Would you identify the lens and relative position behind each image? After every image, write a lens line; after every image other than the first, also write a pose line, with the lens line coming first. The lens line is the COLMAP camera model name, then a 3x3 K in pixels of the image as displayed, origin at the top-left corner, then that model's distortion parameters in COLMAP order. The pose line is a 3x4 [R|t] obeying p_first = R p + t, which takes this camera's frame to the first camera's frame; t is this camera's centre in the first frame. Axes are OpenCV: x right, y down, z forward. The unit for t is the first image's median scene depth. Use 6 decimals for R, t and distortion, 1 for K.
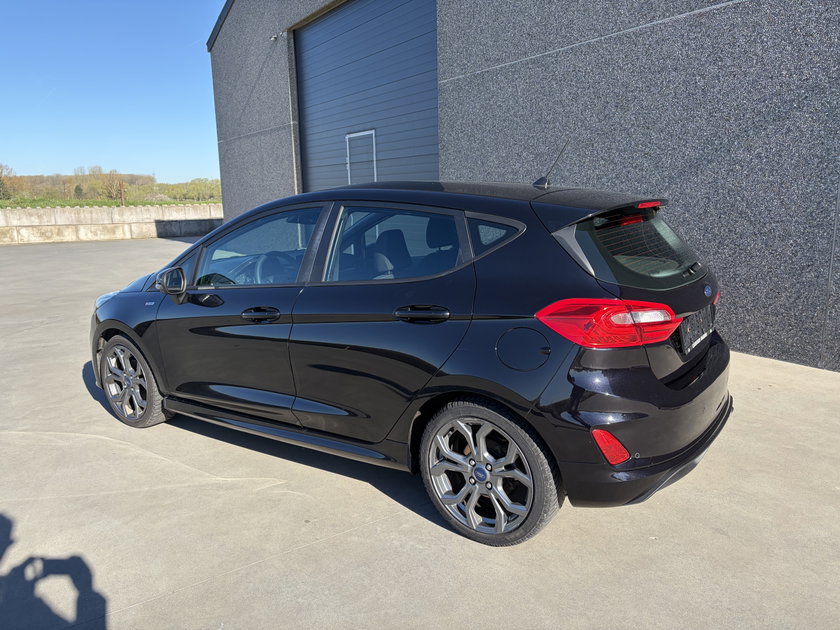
lens RADIAL K [[623.8, 0, 420.0], [0, 623.8, 315.0], [0, 0, 1]] dist [0.033569, -0.040779]
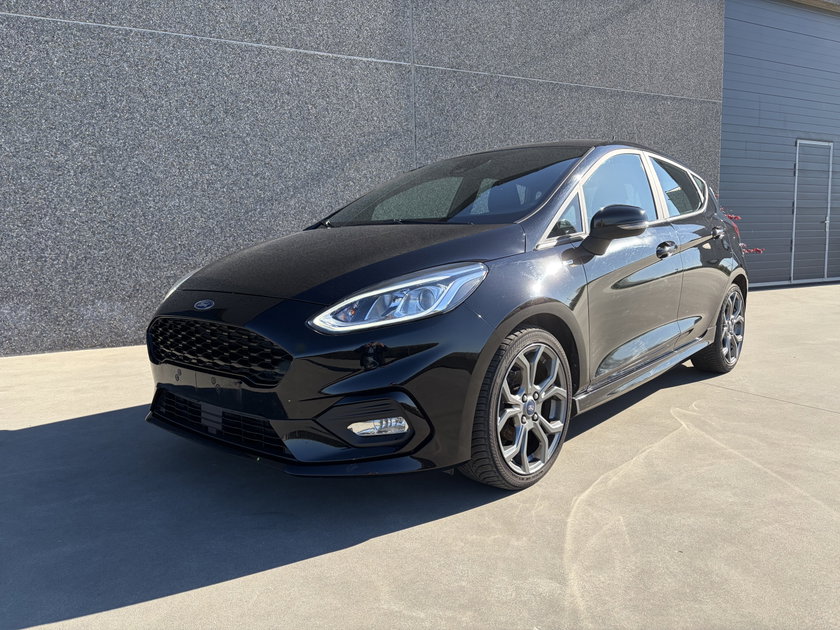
lens RADIAL K [[623.8, 0, 420.0], [0, 623.8, 315.0], [0, 0, 1]] dist [0.033569, -0.040779]
pose [[0.115112, -0.090236, 0.989246, -0.701137], [0.207842, 0.976011, 0.064843, -0.021242], [-0.971366, 0.198142, 0.131106, 0.671446]]
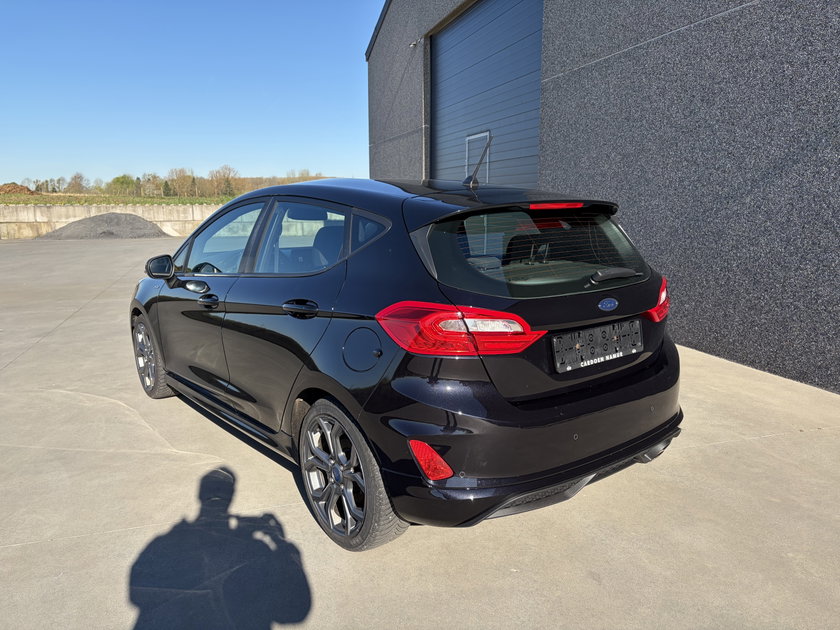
lens RADIAL K [[623.8, 0, 420.0], [0, 623.8, 315.0], [0, 0, 1]] dist [0.033569, -0.040779]
pose [[0.959904, 0.067772, -0.272015, 0.202620], [-0.069323, 0.997587, 0.003914, -0.003669], [0.271624, 0.015100, 0.962285, 0.035514]]
